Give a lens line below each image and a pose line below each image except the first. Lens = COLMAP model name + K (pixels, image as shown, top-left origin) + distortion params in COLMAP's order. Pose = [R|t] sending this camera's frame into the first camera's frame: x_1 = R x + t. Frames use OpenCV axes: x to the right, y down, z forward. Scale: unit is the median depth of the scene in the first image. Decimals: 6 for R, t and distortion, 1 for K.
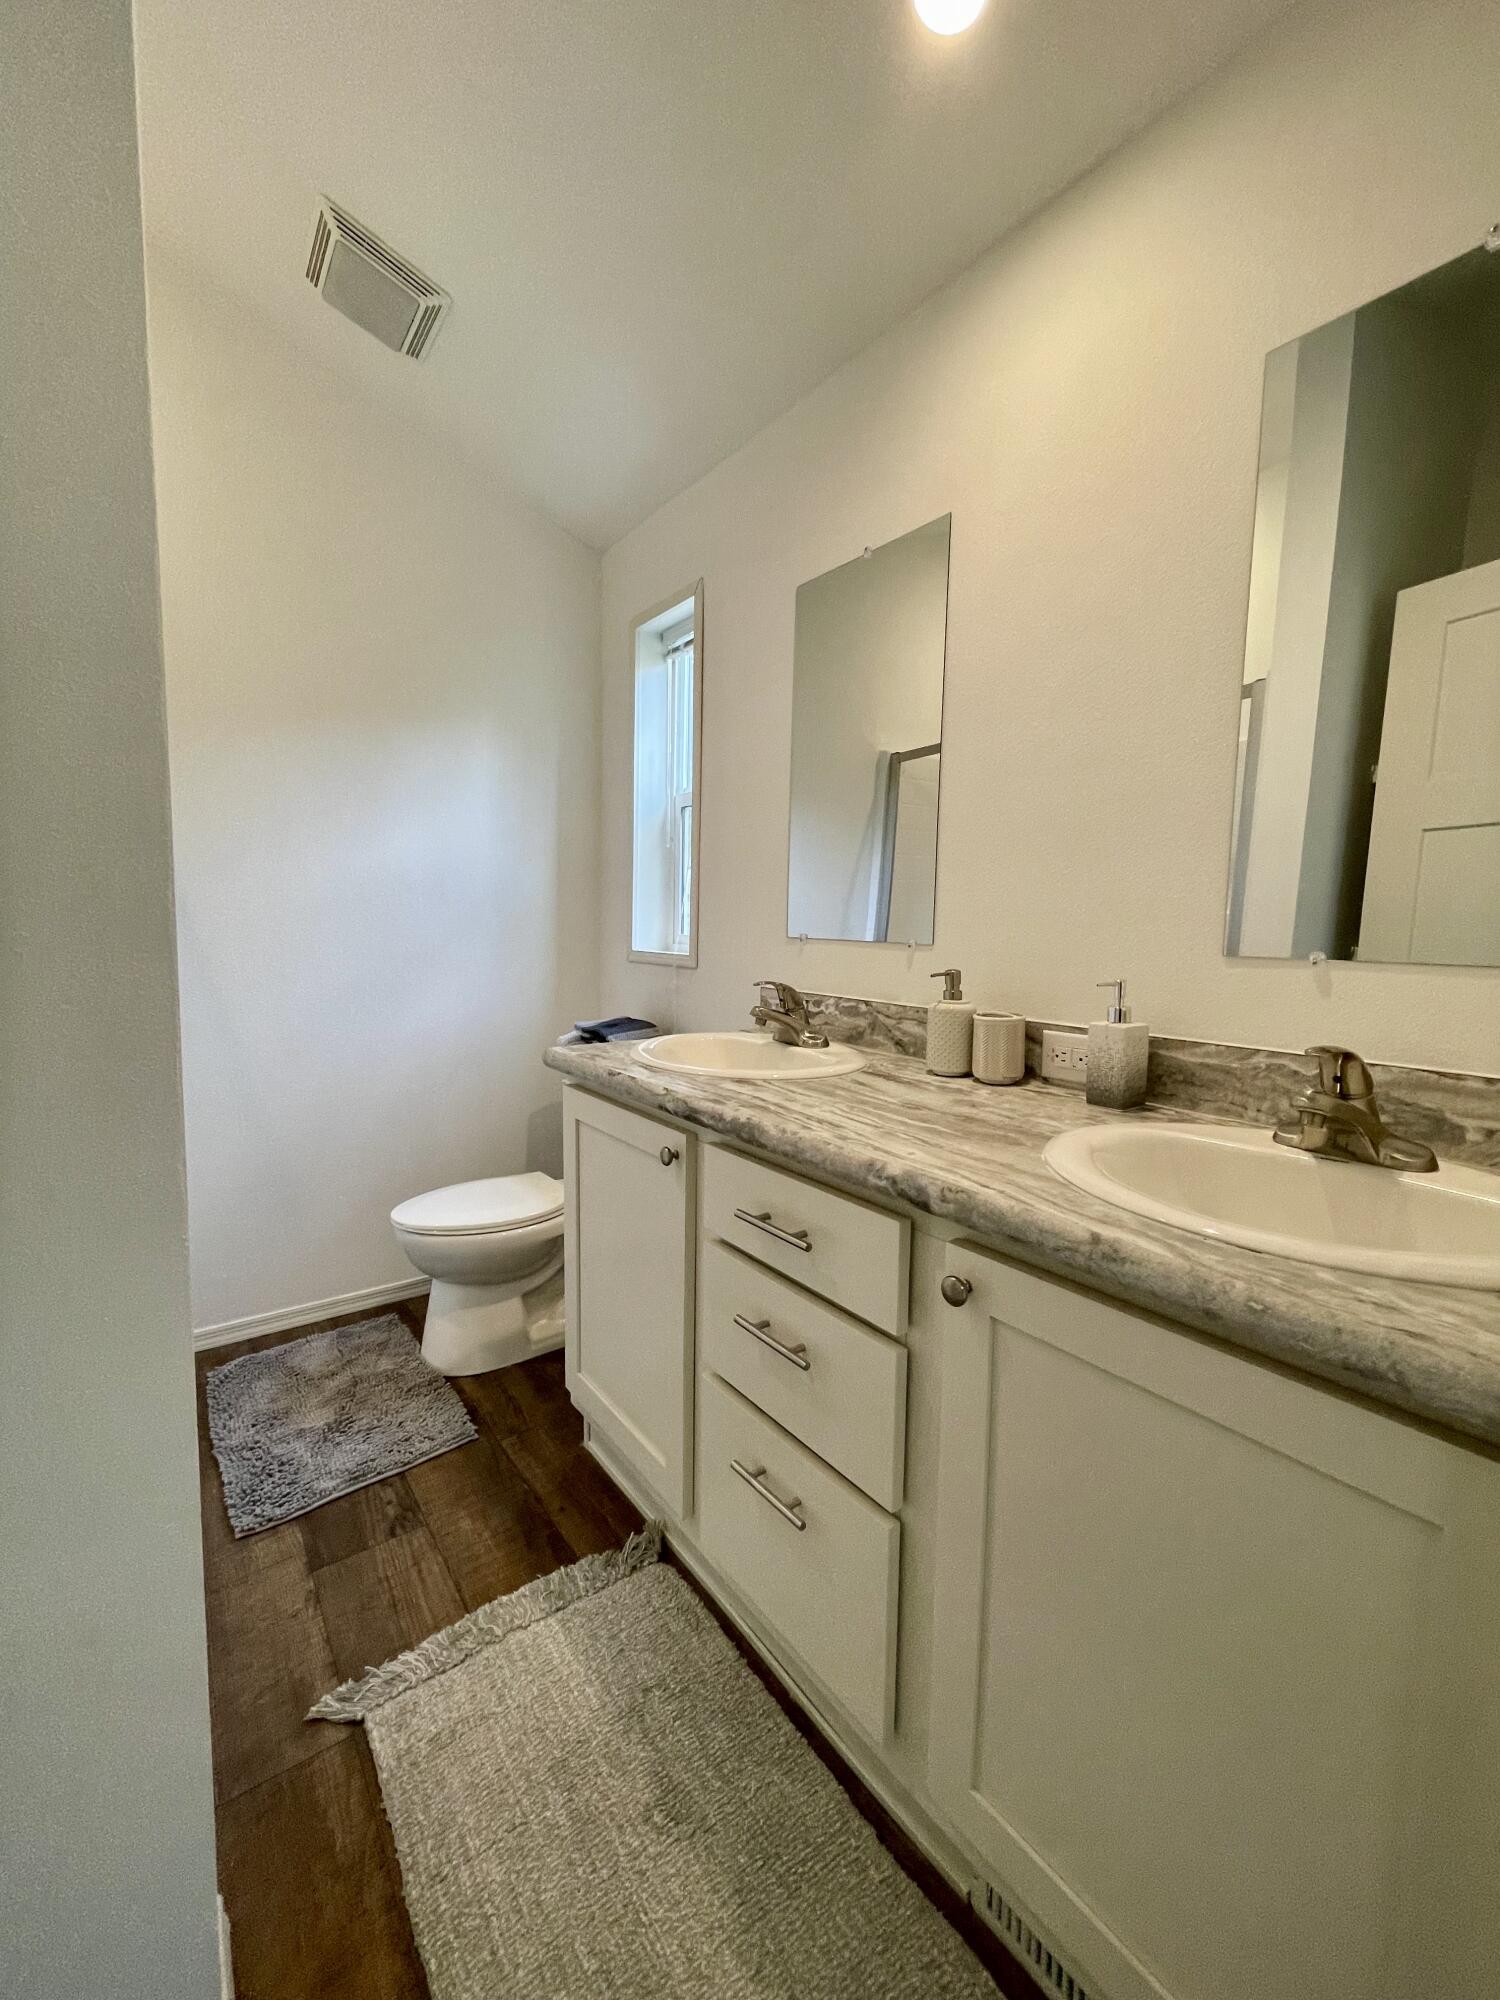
lens RADIAL K [[805.0, 0, 750.0], [0, 805.0, 1000.0], [0, 0, 1]] dist [-0.000134, -0.000082]
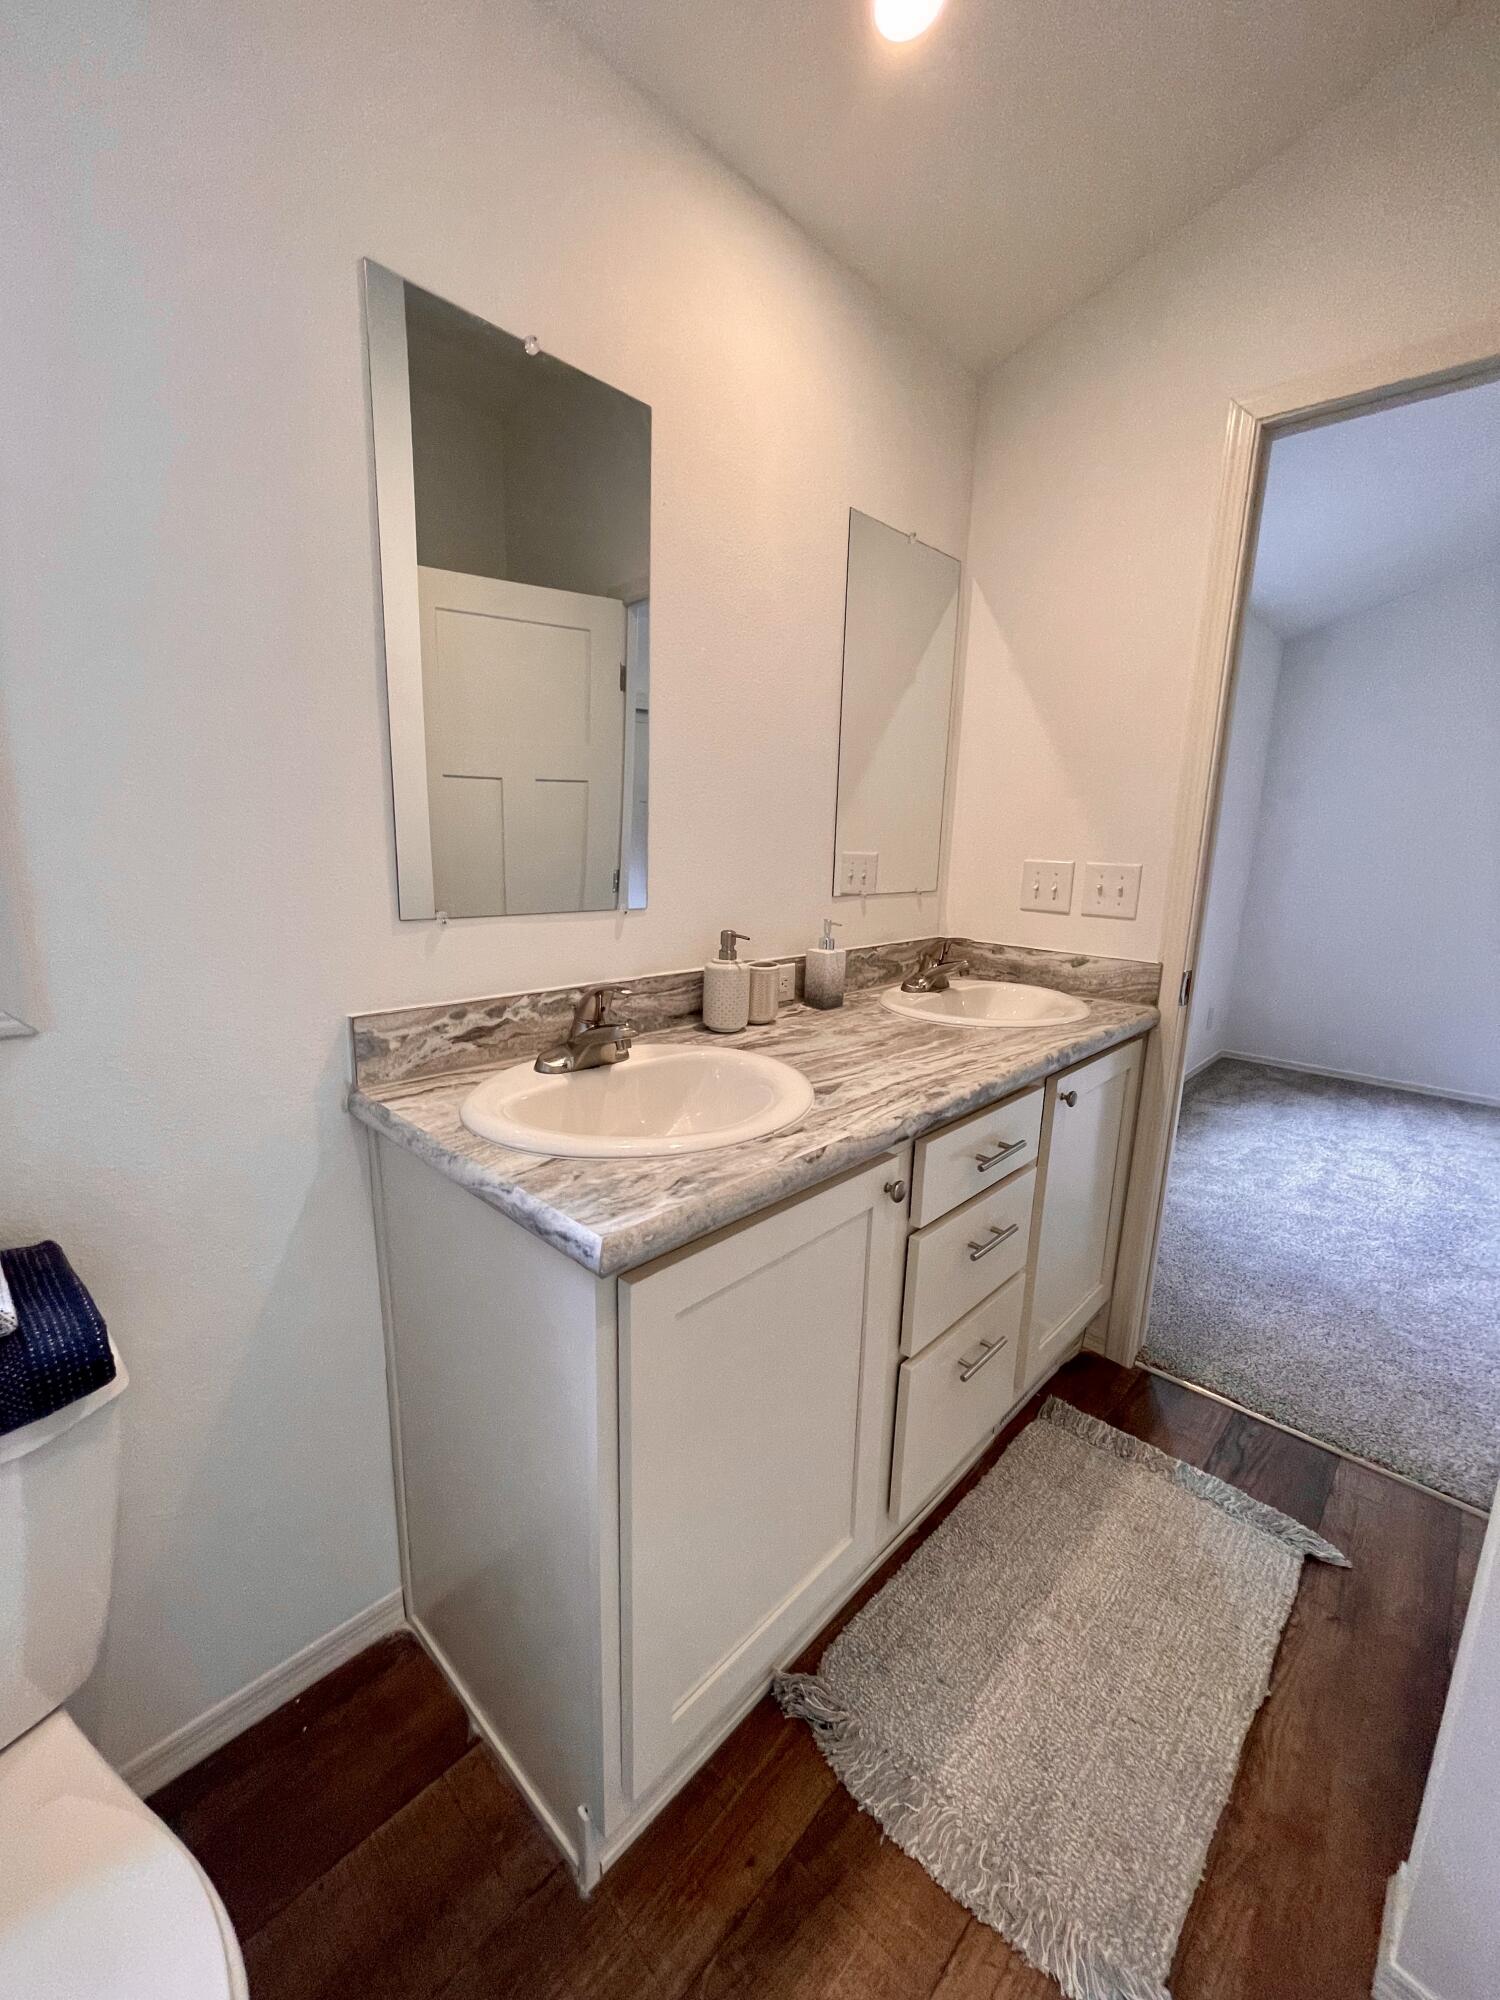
lens RADIAL K [[805.0, 0, 750.0], [0, 805.0, 1000.0], [0, 0, 1]] dist [-0.000134, -0.000082]
pose [[-0.162626, -0.218085, 0.962285, -0.752623], [0.068458, 0.970424, 0.231499, -0.184937], [-0.984310, 0.103524, -0.142886, 1.106965]]
